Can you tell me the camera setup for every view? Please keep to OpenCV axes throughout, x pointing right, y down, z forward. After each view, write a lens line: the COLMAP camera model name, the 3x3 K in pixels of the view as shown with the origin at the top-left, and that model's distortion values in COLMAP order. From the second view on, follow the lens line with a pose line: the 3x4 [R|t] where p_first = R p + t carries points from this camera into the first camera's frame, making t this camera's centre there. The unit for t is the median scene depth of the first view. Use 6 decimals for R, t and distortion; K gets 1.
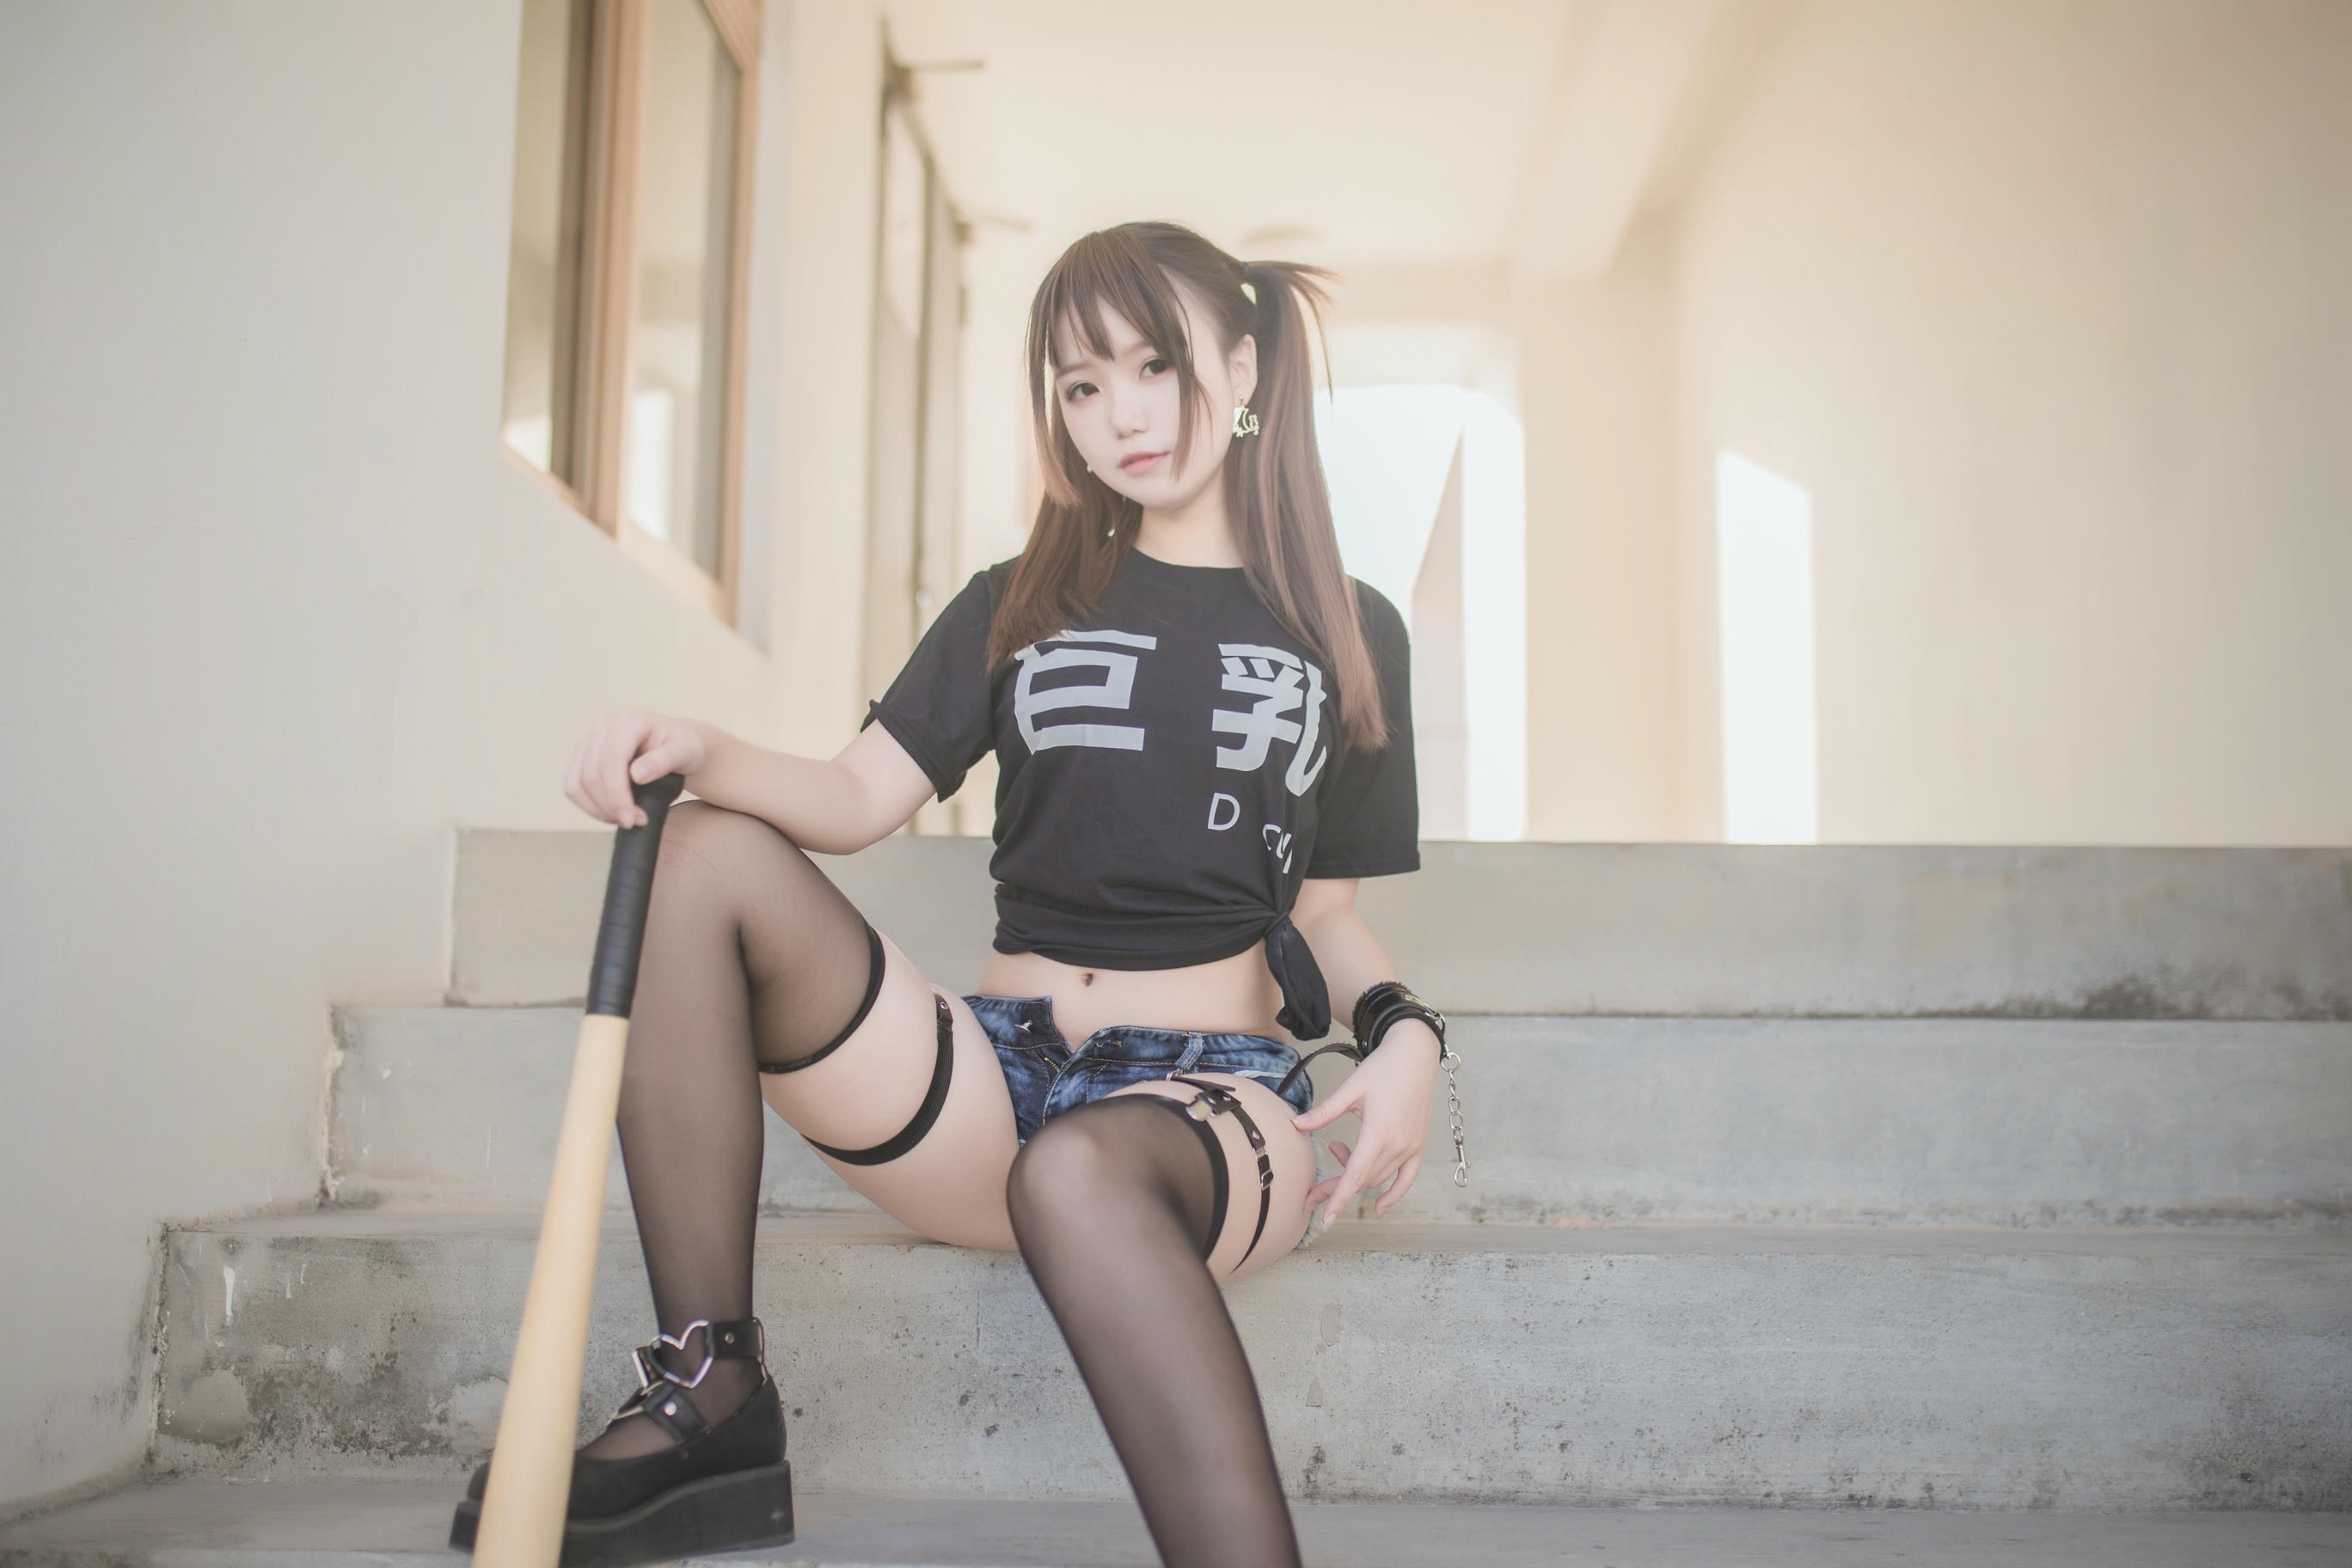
lens RADIAL K [[2247.9, 0, 1161.8], [0, 2247.9, 778.5], [0, 0, 1]] dist [0.000571, 0.013605]
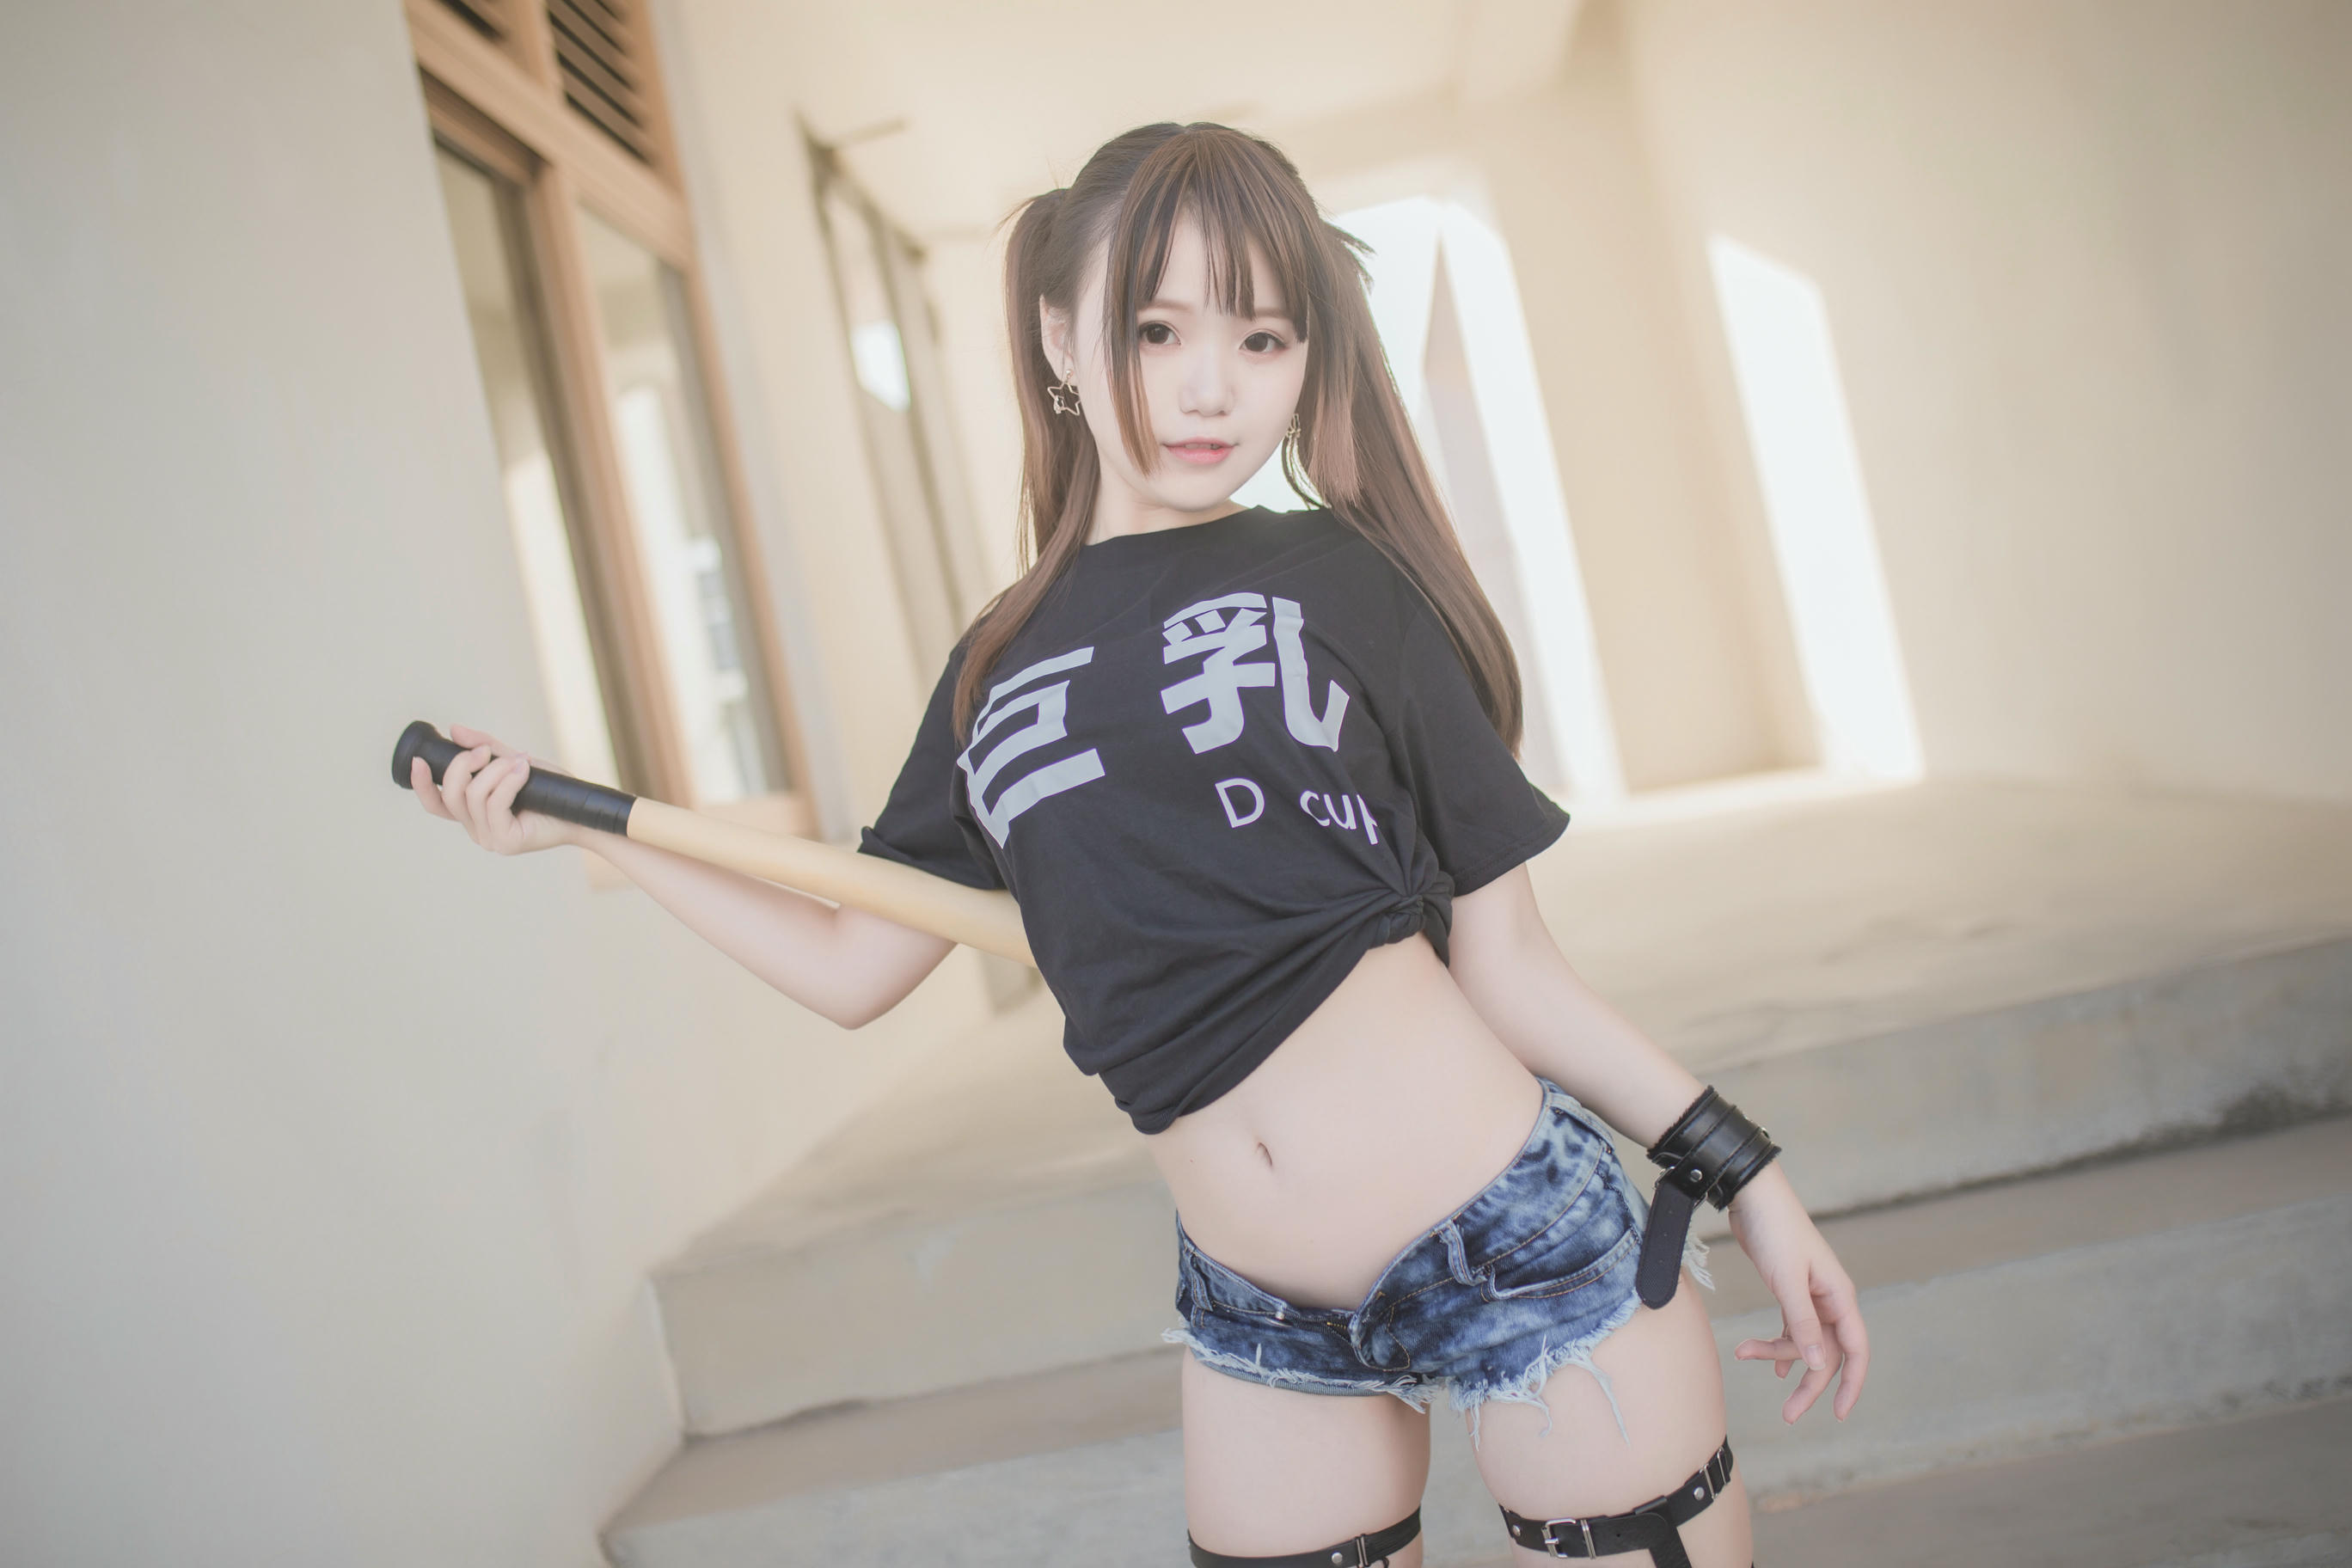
lens RADIAL K [[2247.9, 0, 1161.8], [0, 2247.9, 778.5], [0, 0, 1]] dist [0.000571, 0.013605]
pose [[0.974114, -0.222232, -0.041416, 0.017721], [0.225630, 0.967081, 0.117662, -0.345457], [0.013904, -0.123961, 0.992190, -0.012723]]
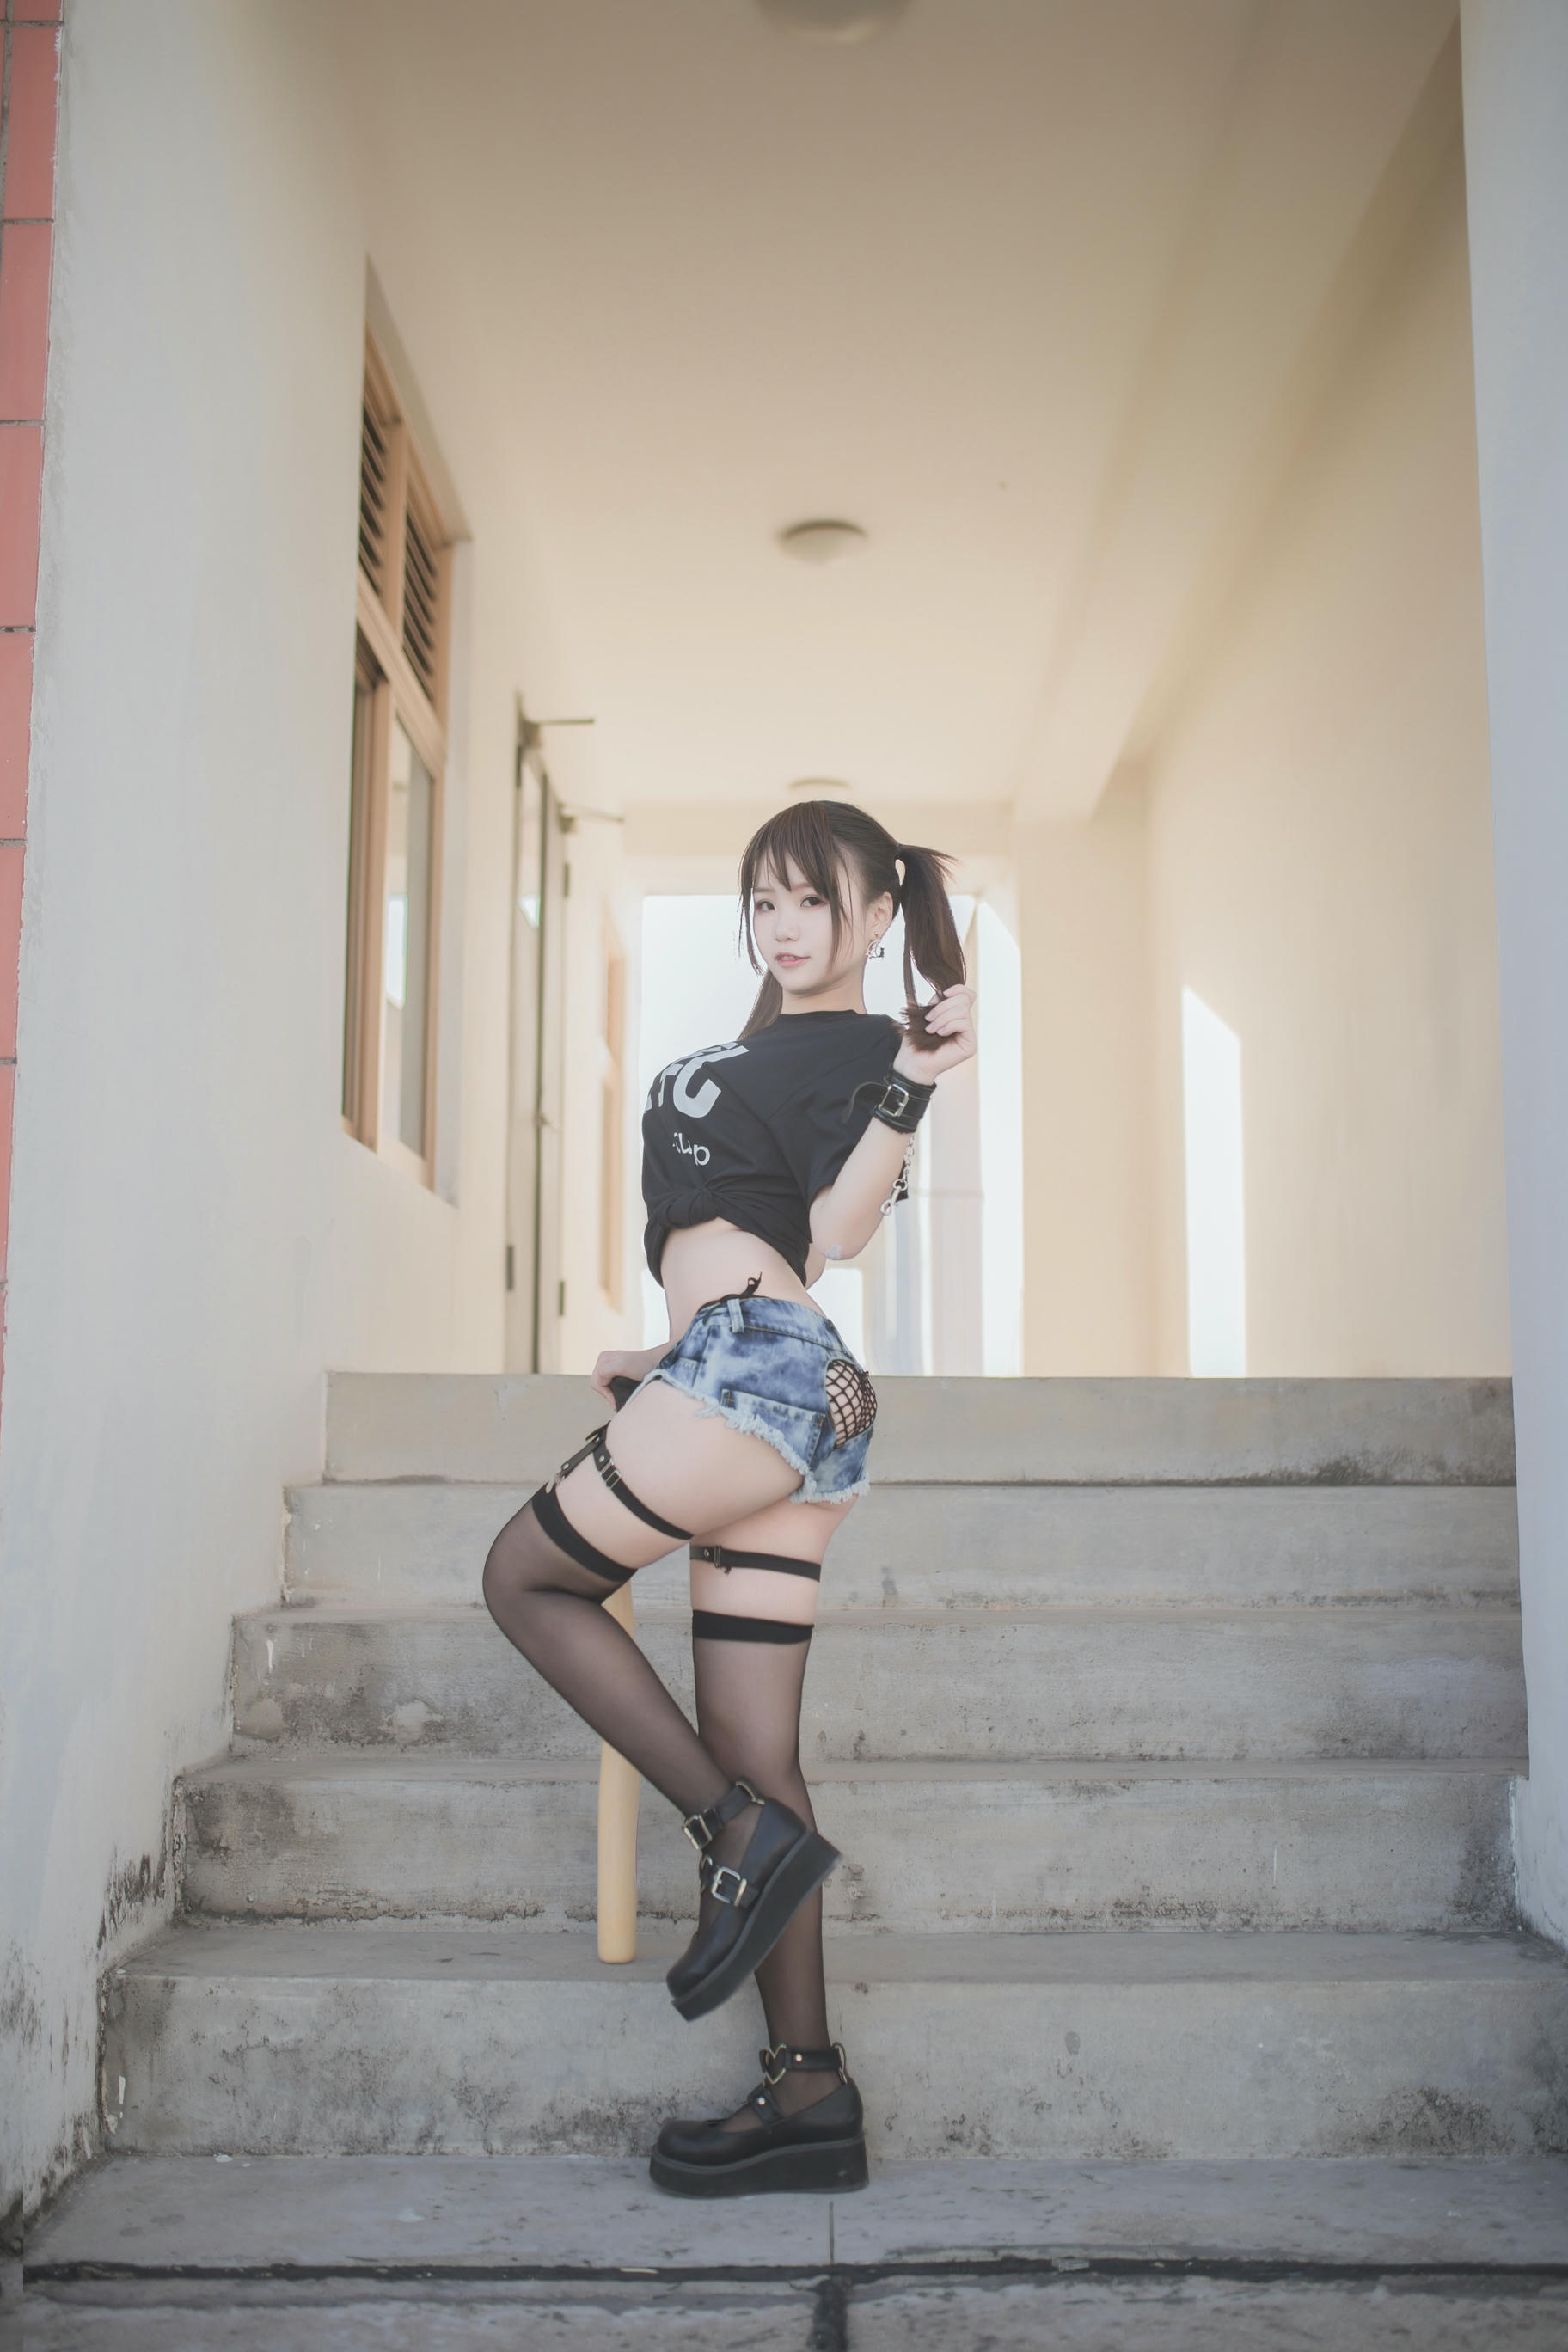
lens RADIAL K [[2247.9, 0, 784.0], [0, 2247.9, 1176.0], [0, 0, 1]] dist [0.000571, 0.013605]
pose [[0.999116, -0.004951, 0.041739, -0.064372], [0.004805, 0.999982, 0.003599, -0.156710], [-0.041756, -0.003395, 0.999122, -0.791417]]
